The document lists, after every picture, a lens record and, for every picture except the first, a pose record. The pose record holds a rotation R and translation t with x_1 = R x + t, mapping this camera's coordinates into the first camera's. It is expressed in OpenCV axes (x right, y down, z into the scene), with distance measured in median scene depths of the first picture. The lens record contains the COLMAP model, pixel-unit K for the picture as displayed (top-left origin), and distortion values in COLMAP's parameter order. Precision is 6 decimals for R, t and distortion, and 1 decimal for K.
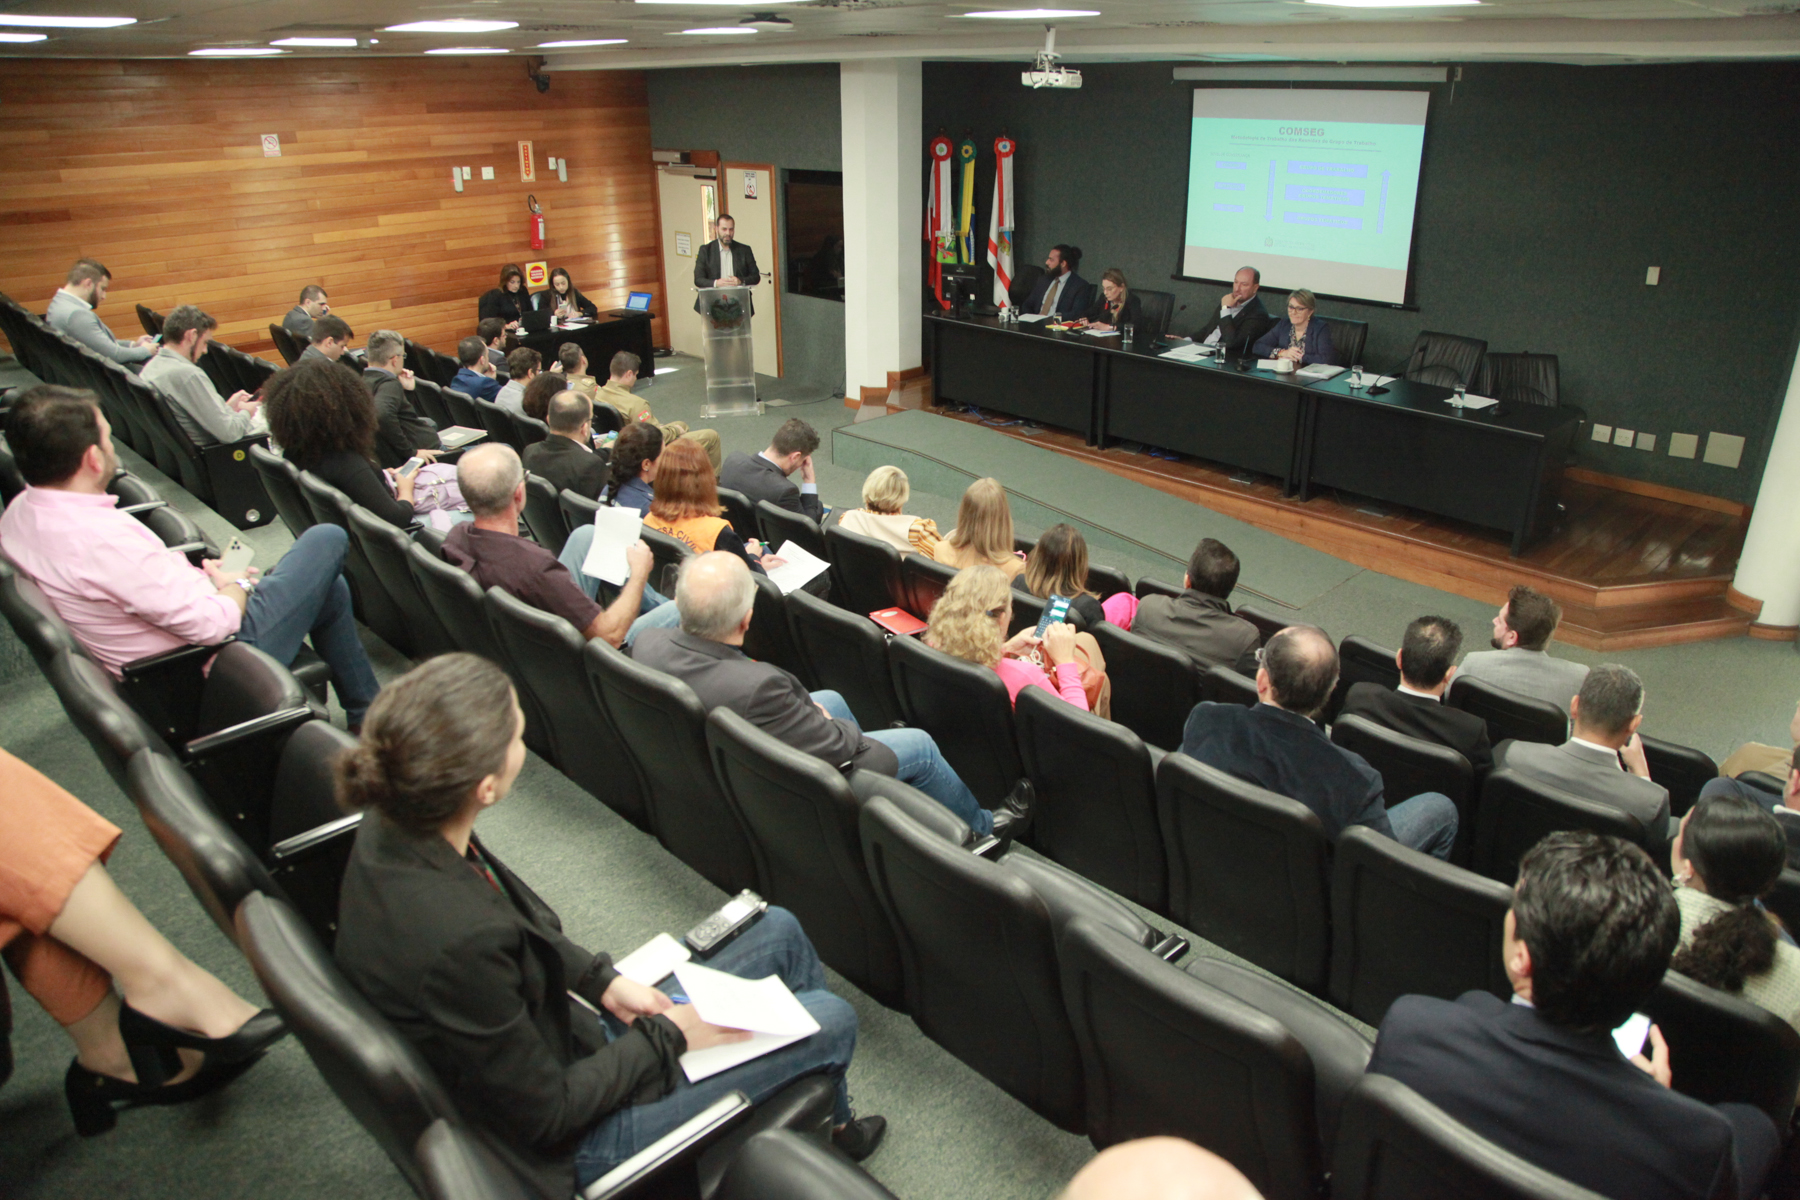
lens RADIAL K [[1256.3, 0, 909.4], [0, 1256.3, 608.8], [0, 0, 1]] dist [-0.105632, 0.050649]
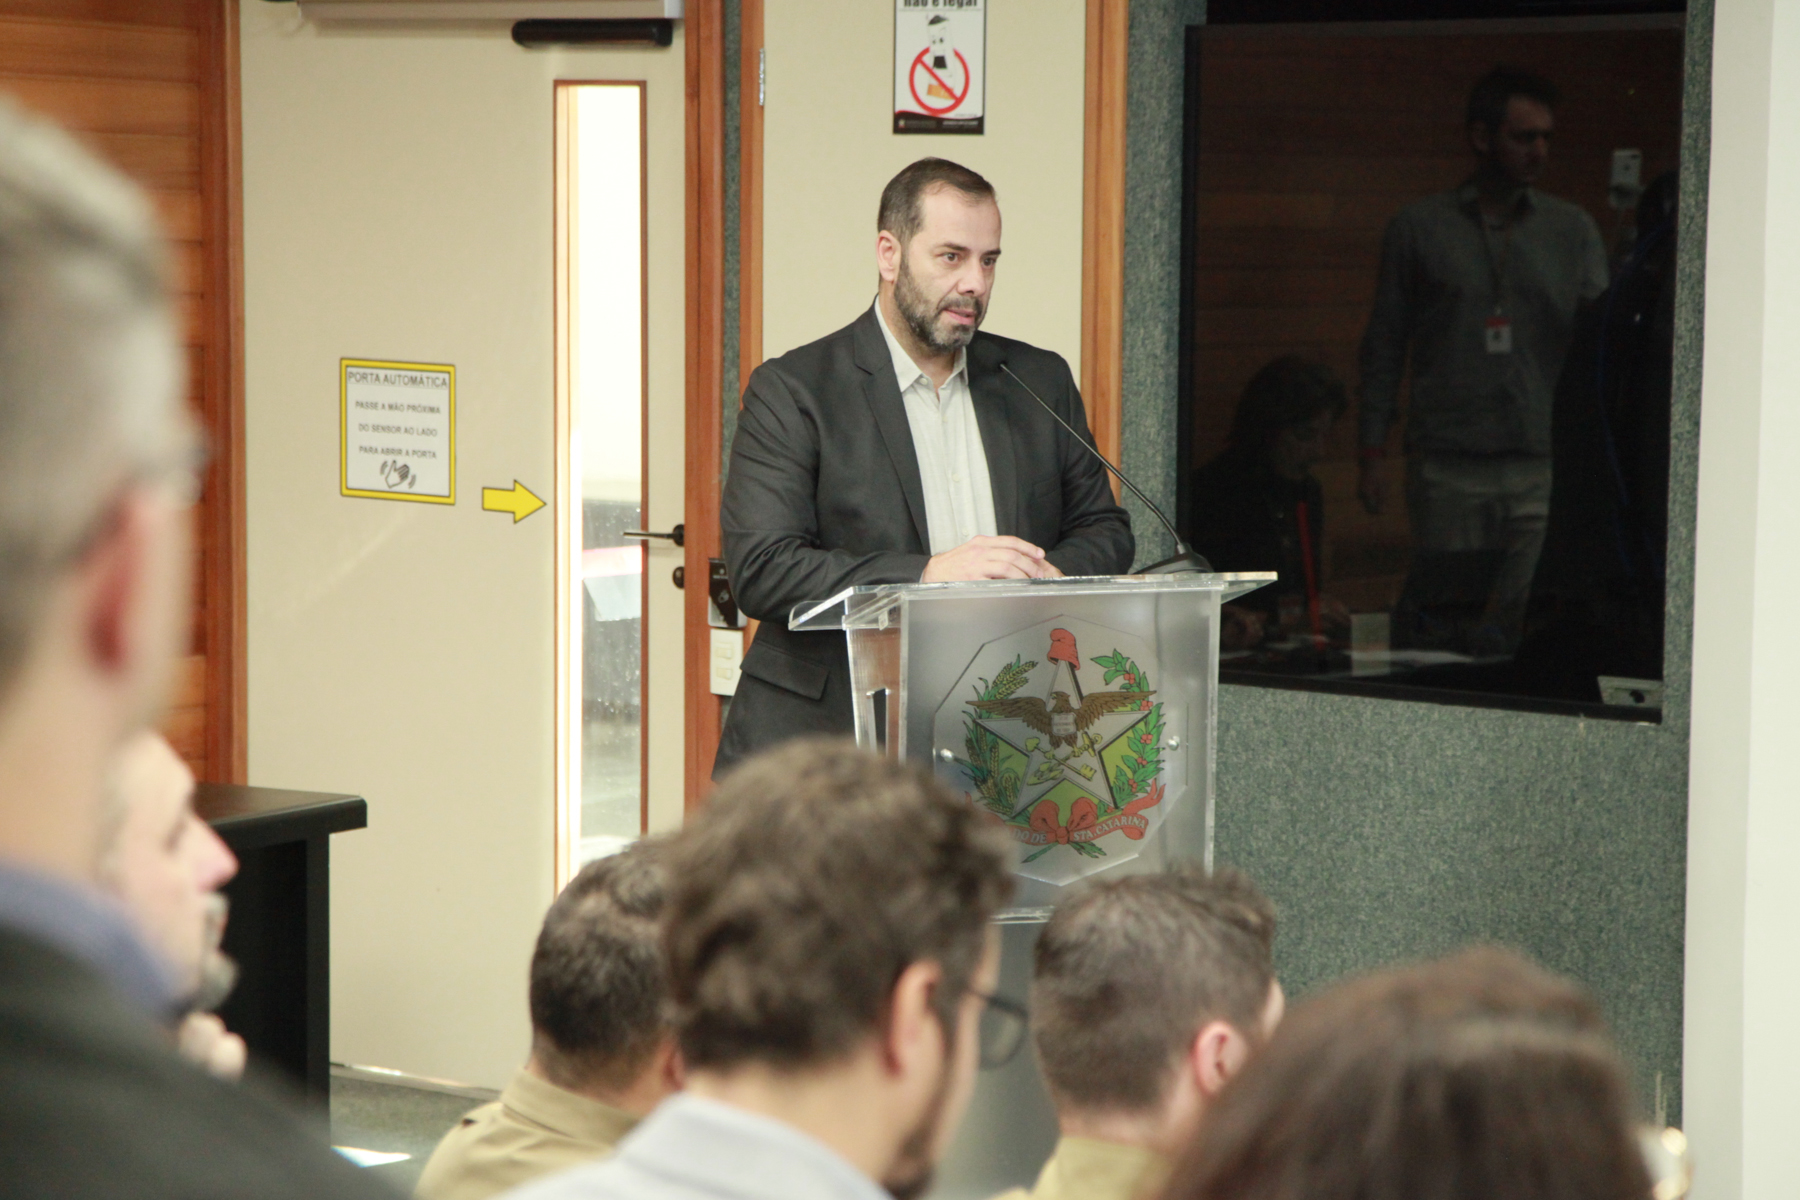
lens RADIAL K [[4919.4, 0, 899.9], [0, 4919.4, 599.8], [0, 0, 1]] dist [0.088281, 0.000000]
pose [[0.990890, 0.003223, 0.134637, -0.260195], [0.039389, 0.949065, -0.312608, -0.074916], [-0.128787, 0.315063, 0.940292, 0.465651]]
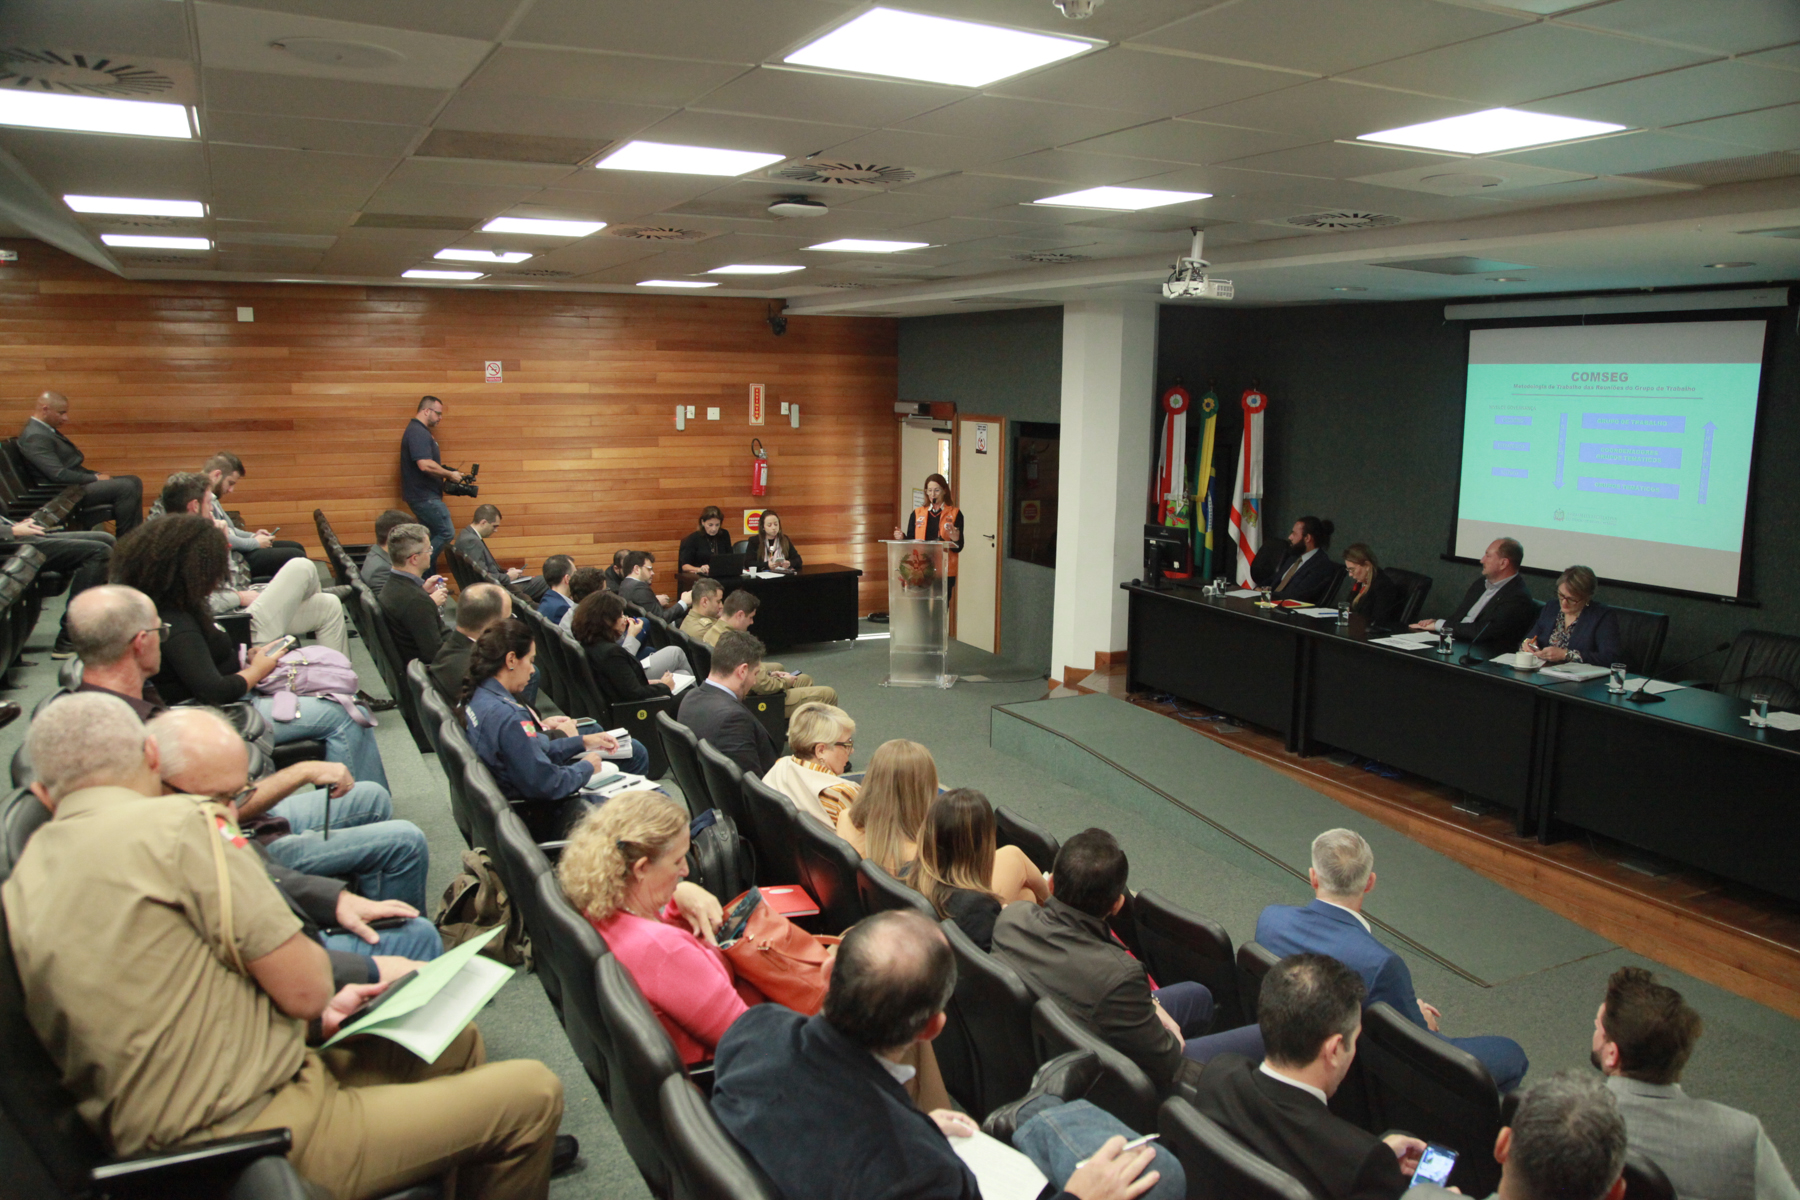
lens RADIAL K [[1385.1, 0, 902.7], [0, 1385.1, 612.0], [0, 0, 1]] dist [-0.058346, 0.032705]
pose [[0.952105, 0.069637, -0.297737, 0.146730], [-0.137592, 0.967141, -0.213791, 0.003927], [0.273066, 0.244518, 0.930401, 0.090766]]
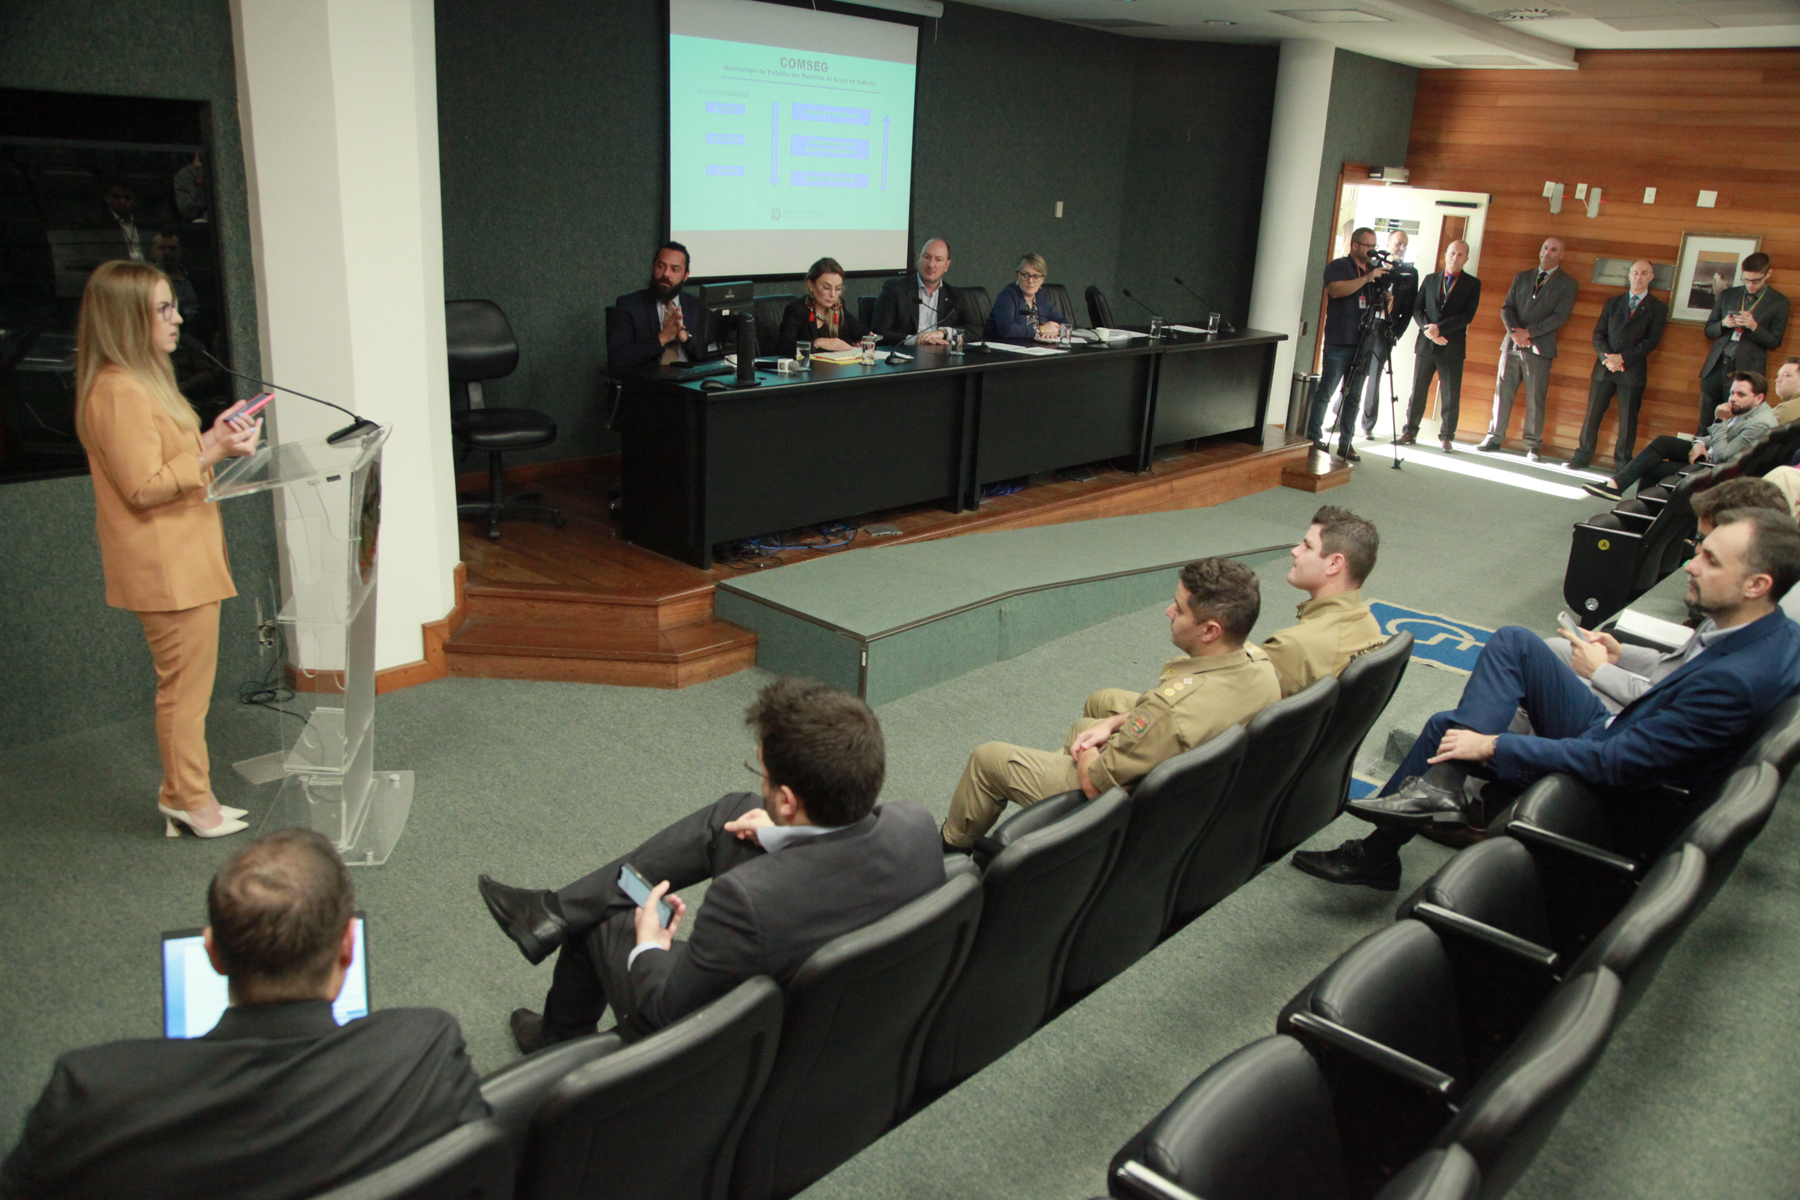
lens RADIAL K [[1385.1, 0, 901.8], [0, 1385.1, 604.1], [0, 0, 1]] dist [-0.058346, 0.032705]
pose [[-0.077196, -0.301493, 0.950338, -0.528711], [0.344329, 0.886472, 0.309201, -0.296341], [-0.935670, 0.351098, 0.035381, 0.912462]]
